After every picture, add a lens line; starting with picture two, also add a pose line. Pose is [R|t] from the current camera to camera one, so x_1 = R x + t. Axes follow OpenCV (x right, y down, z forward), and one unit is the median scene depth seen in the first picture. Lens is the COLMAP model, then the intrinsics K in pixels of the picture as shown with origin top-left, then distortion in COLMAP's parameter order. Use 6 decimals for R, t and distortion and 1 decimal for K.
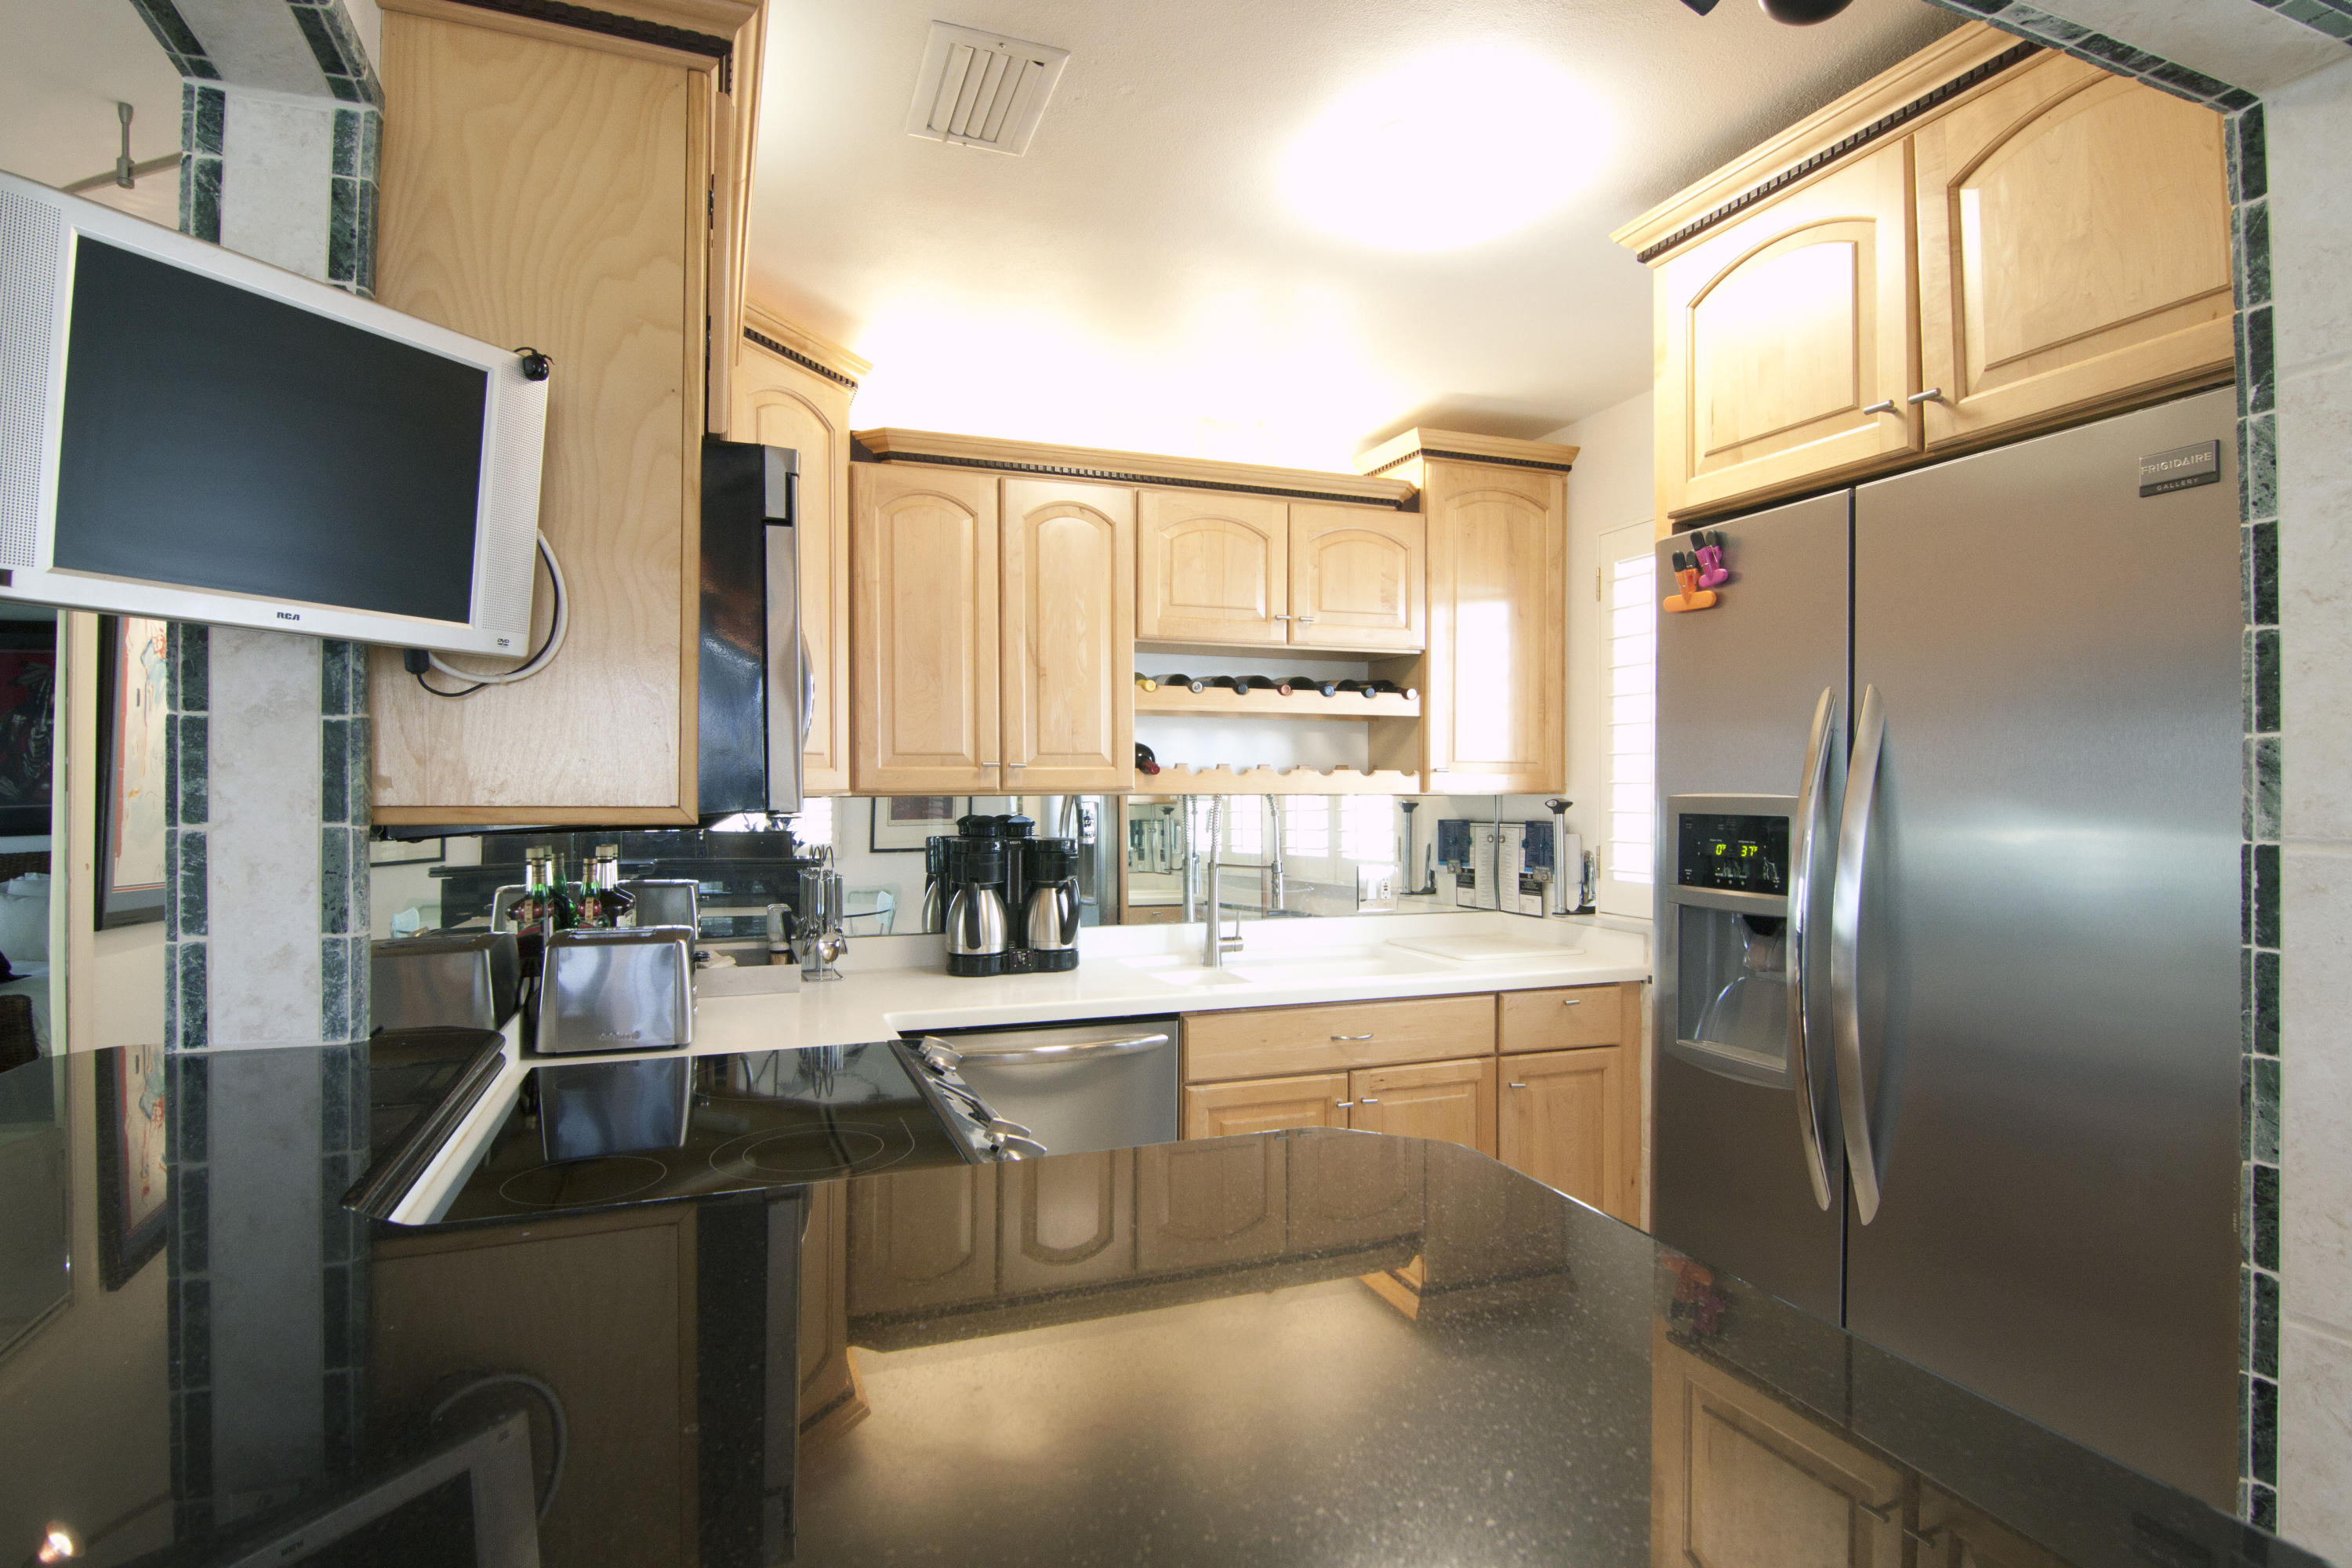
lens RADIAL K [[1184.9, 0, 1169.5], [0, 1184.9, 780.8], [0, 0, 1]] dist [-0.002084, -0.012940]
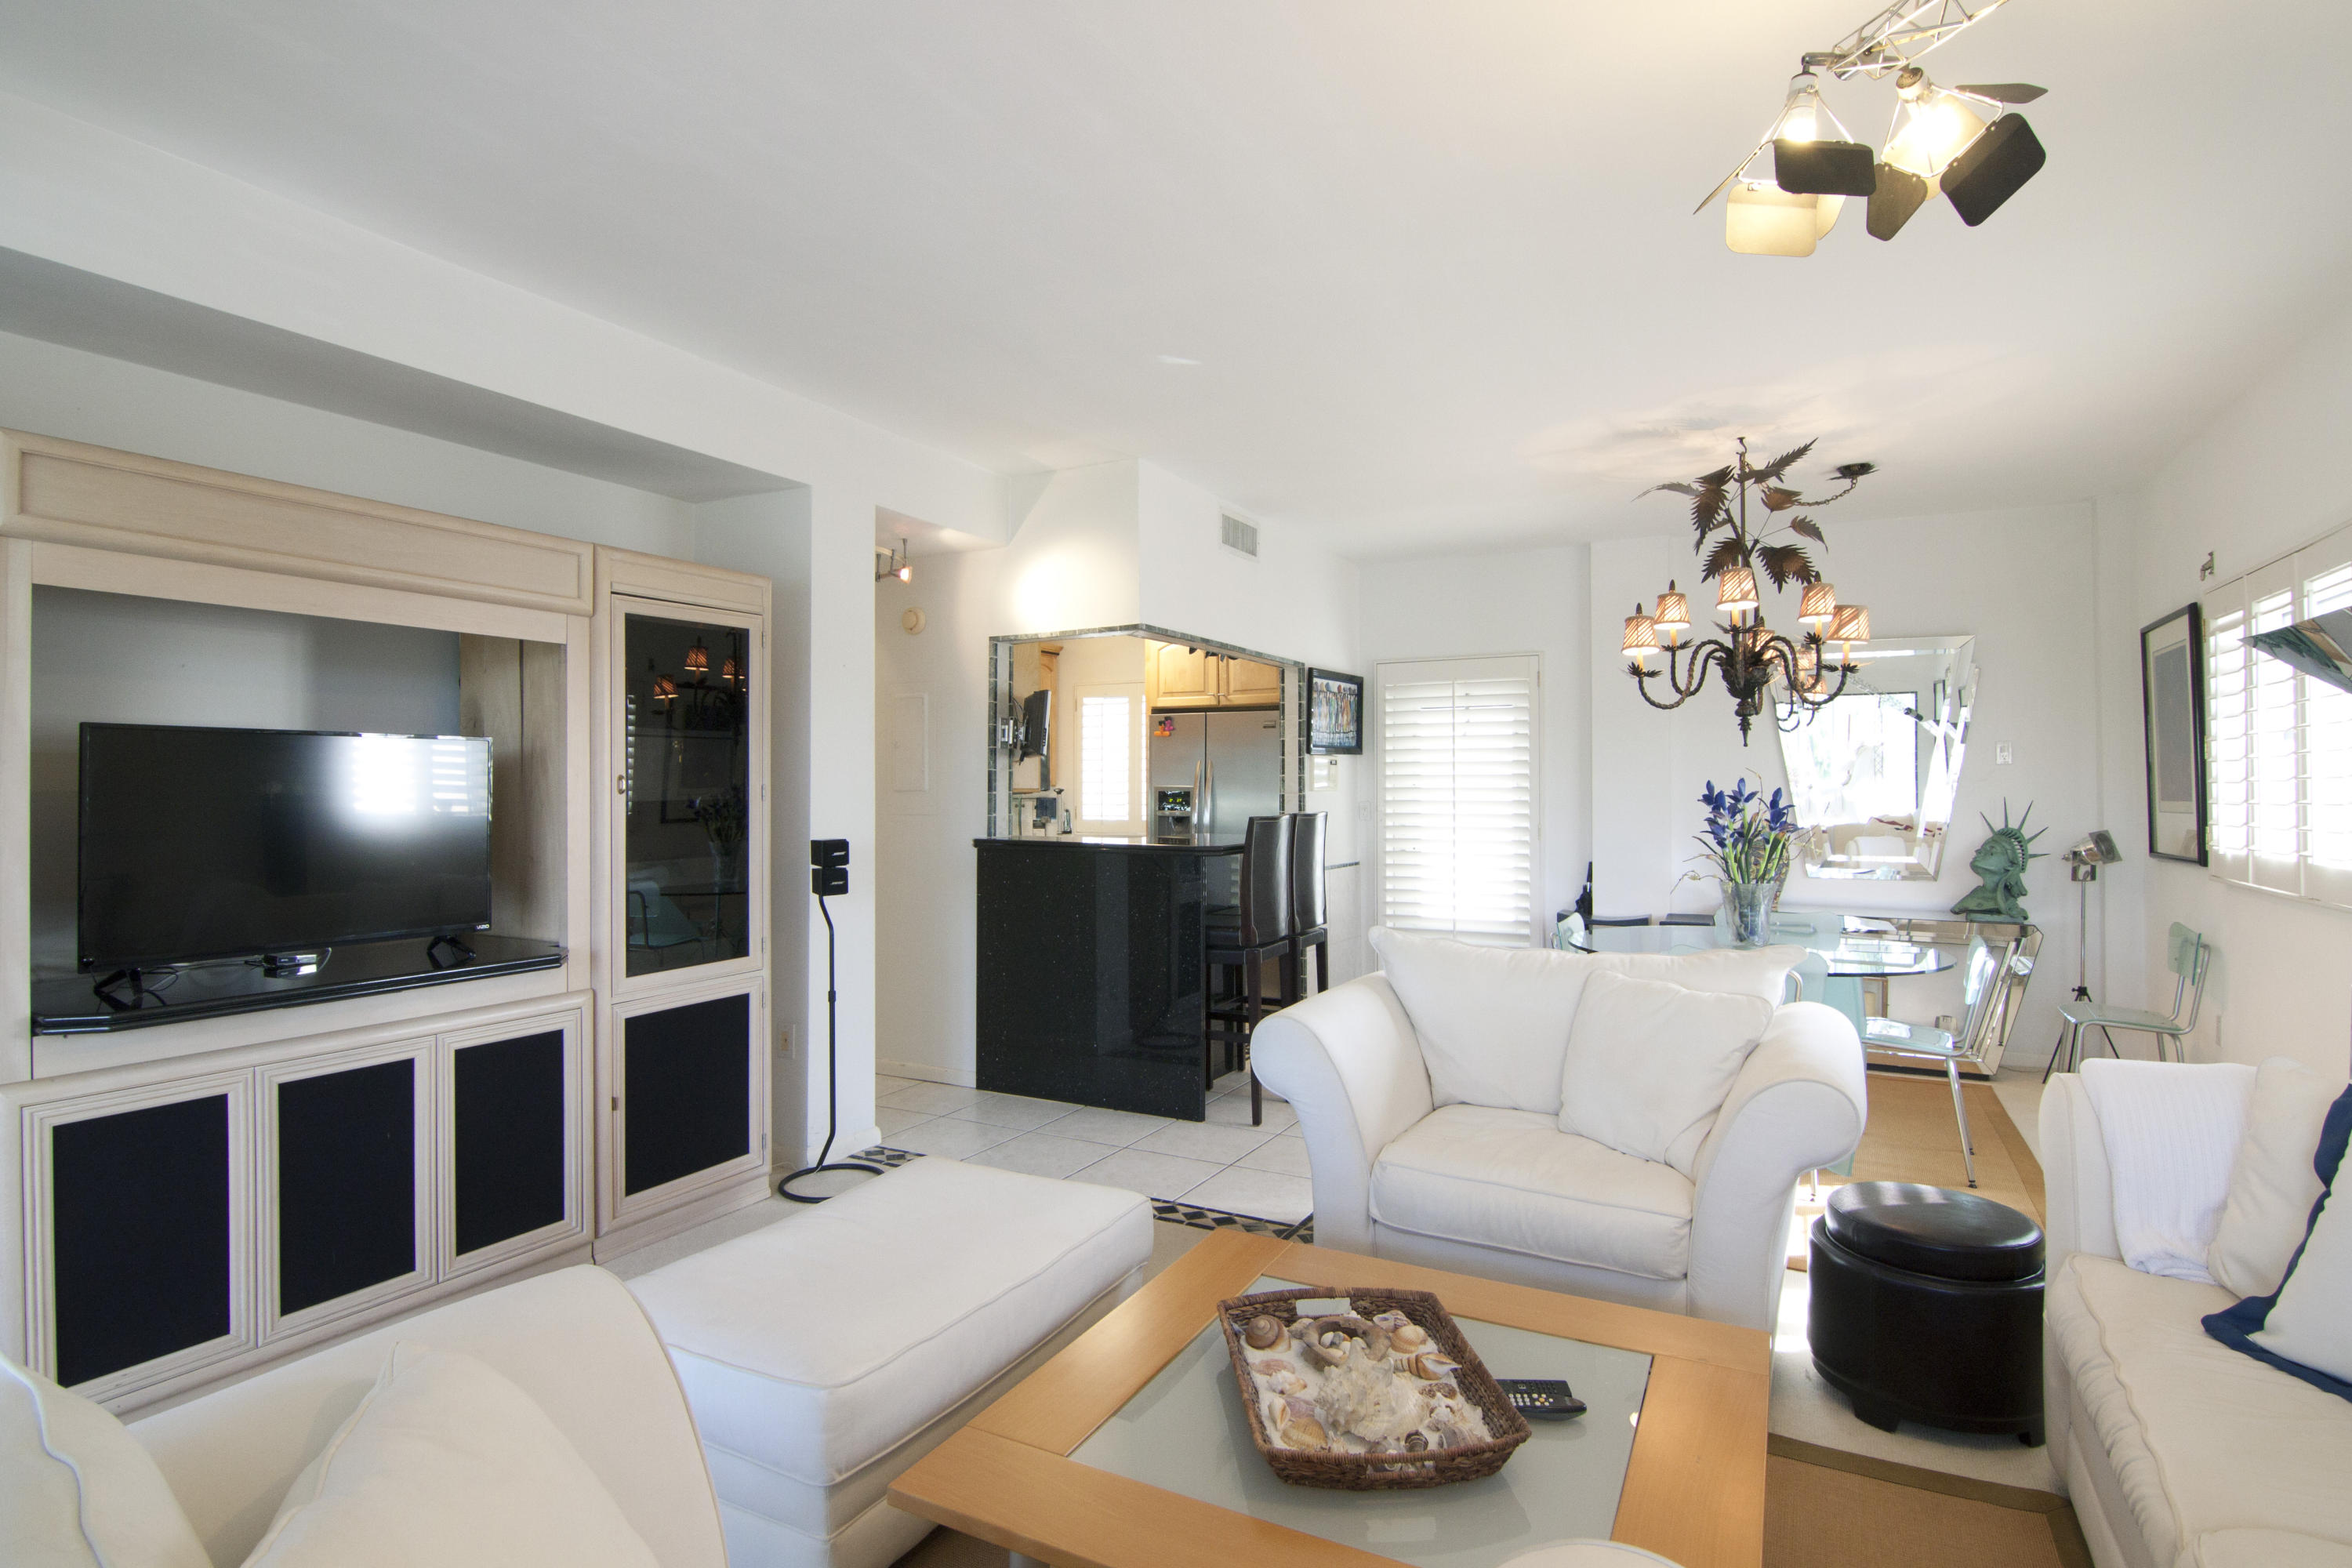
lens RADIAL K [[1184.9, 0, 1169.5], [0, 1184.9, 780.8], [0, 0, 1]] dist [-0.002084, -0.012940]
pose [[0.758814, -0.000973, 0.651306, -1.923771], [-0.004149, 0.999971, 0.006328, -0.030804], [-0.651294, -0.007504, 0.758789, -1.793725]]
